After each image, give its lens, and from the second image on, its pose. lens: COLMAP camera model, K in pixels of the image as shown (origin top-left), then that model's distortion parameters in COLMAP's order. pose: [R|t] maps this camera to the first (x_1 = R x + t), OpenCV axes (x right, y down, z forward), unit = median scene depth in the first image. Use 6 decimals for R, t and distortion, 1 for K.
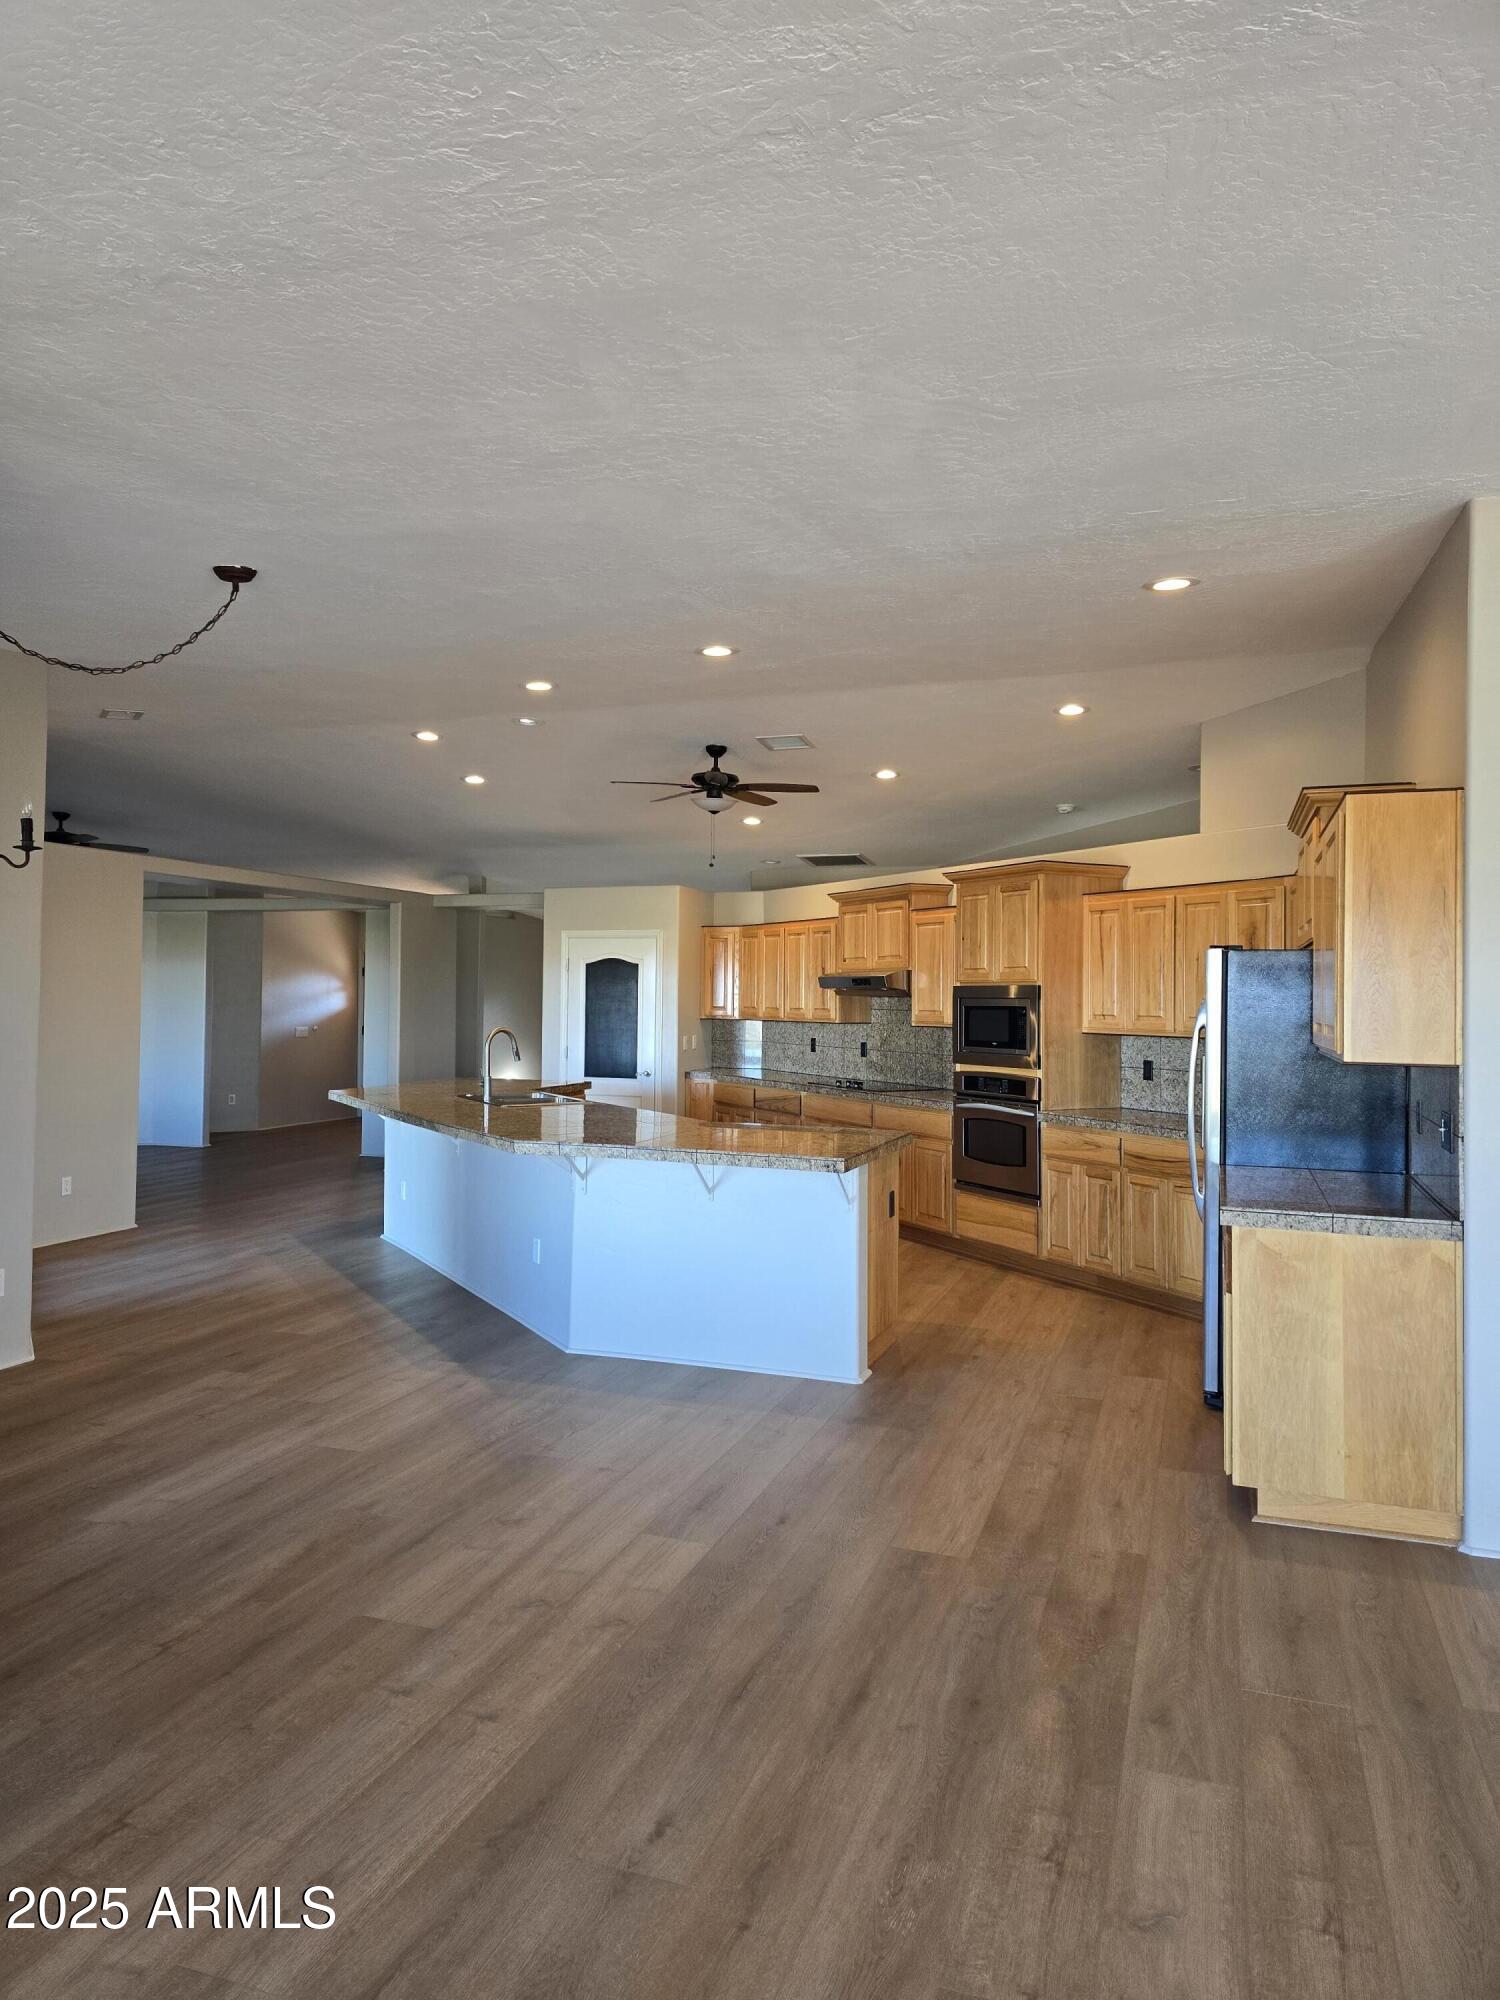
lens RADIAL K [[1368.5, 0, 683.6], [0, 1368.5, 1037.2], [0, 0, 1]] dist [0.006376, -0.022873]
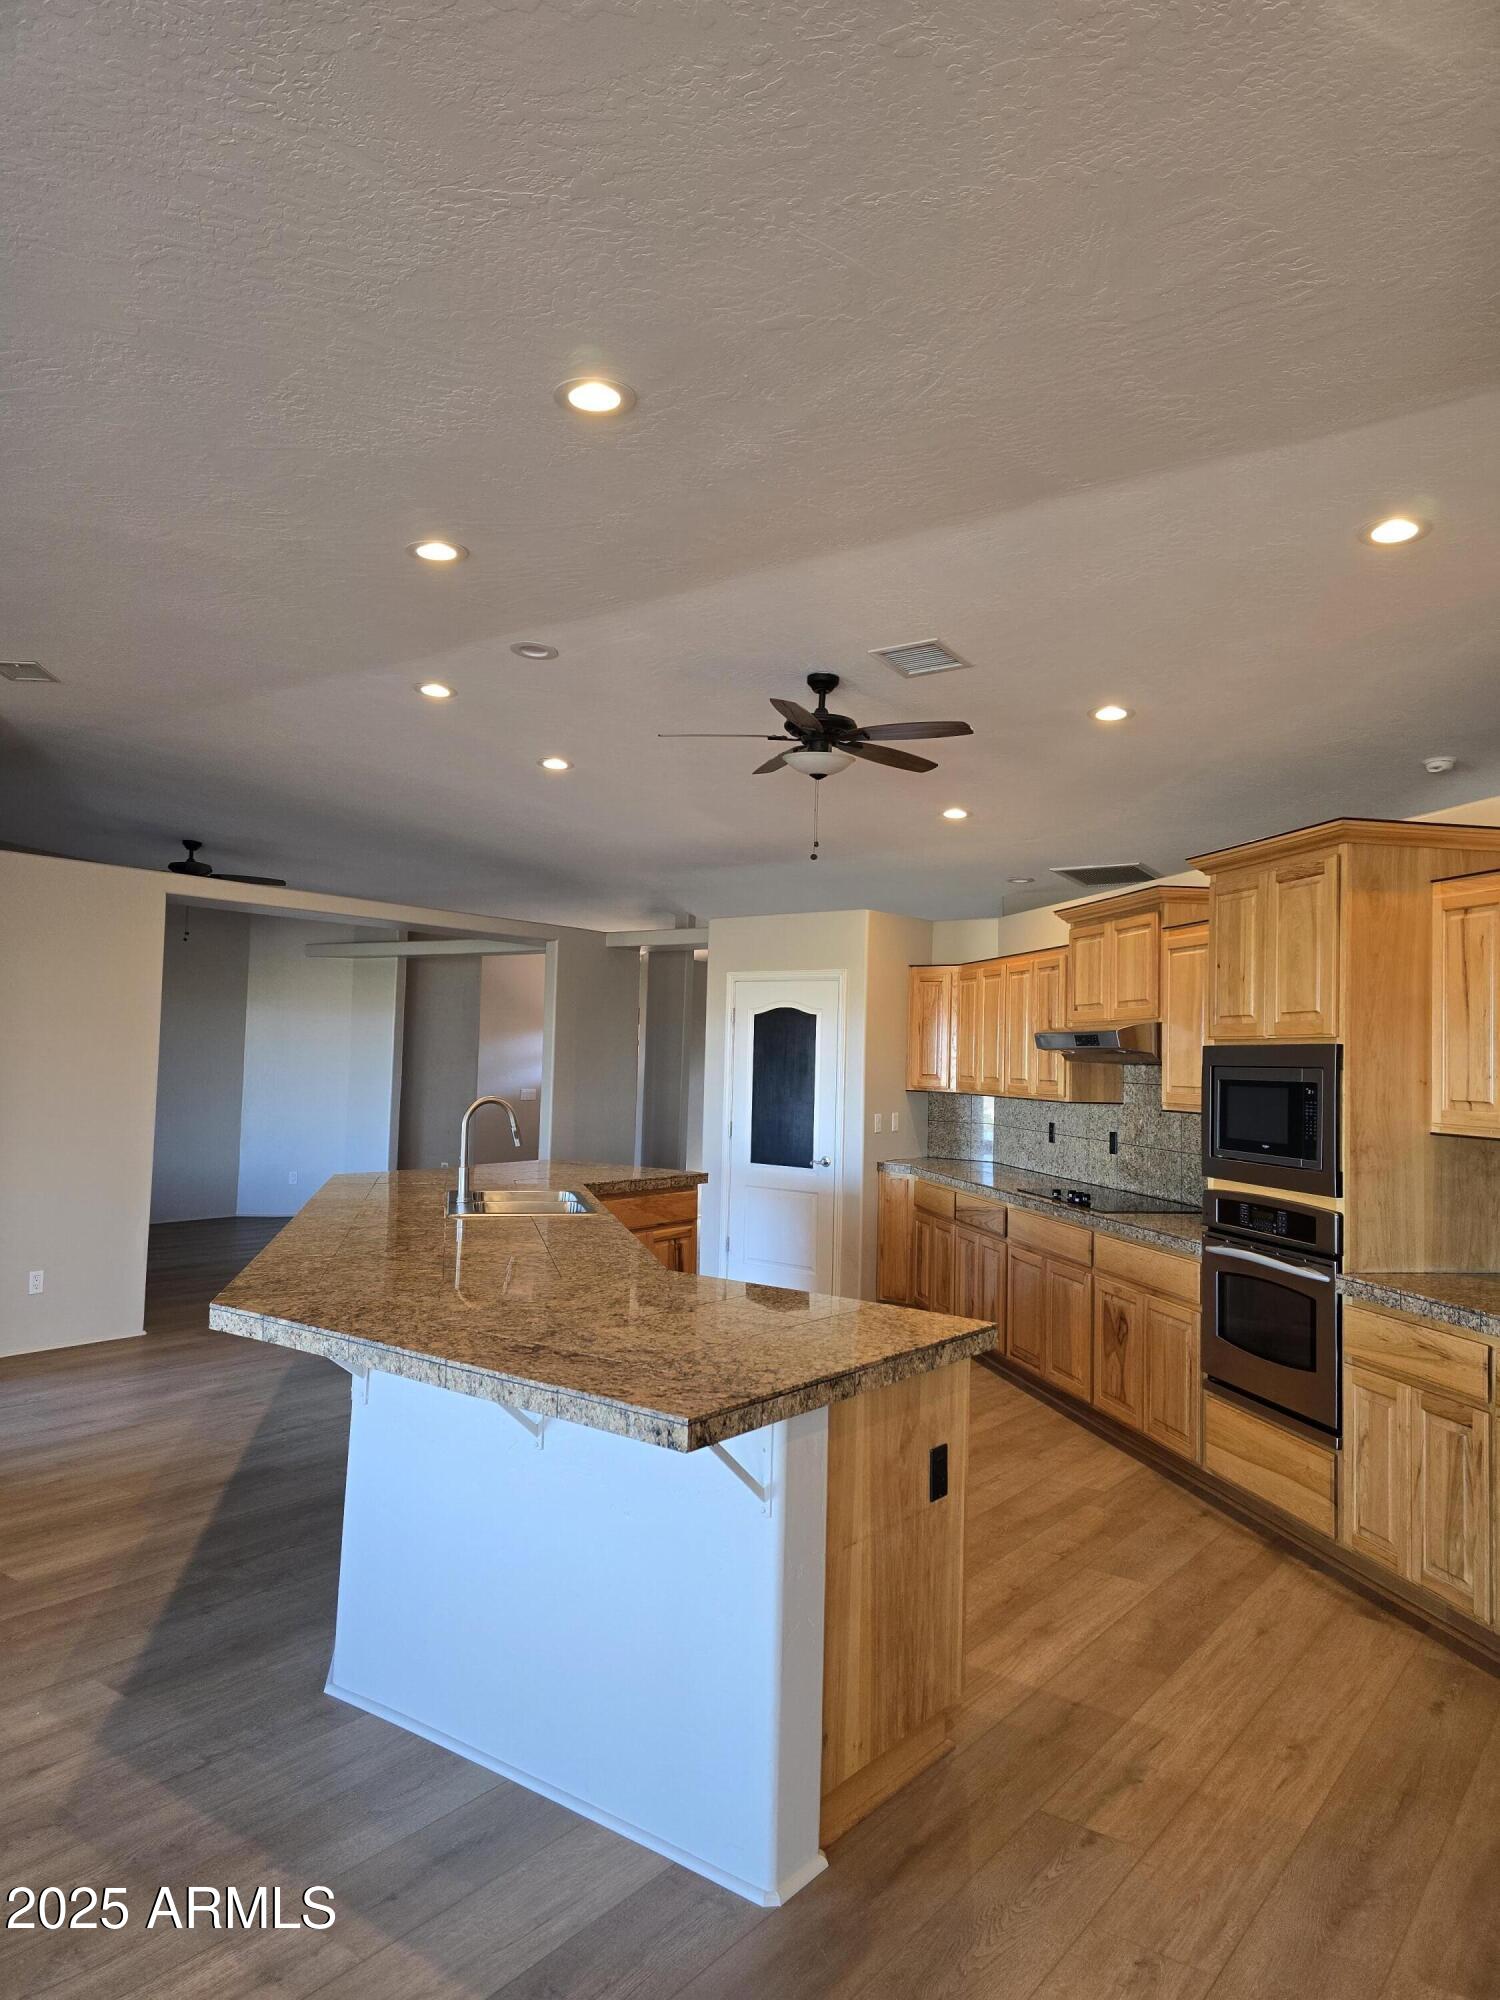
lens RADIAL K [[1368.5, 0, 683.6], [0, 1368.5, 1037.2], [0, 0, 1]] dist [0.006376, -0.022873]
pose [[0.957369, 0.011808, -0.288628, 0.152226], [-0.025948, 0.998640, -0.045212, -0.008343], [0.287701, 0.050774, 0.956373, 0.363994]]
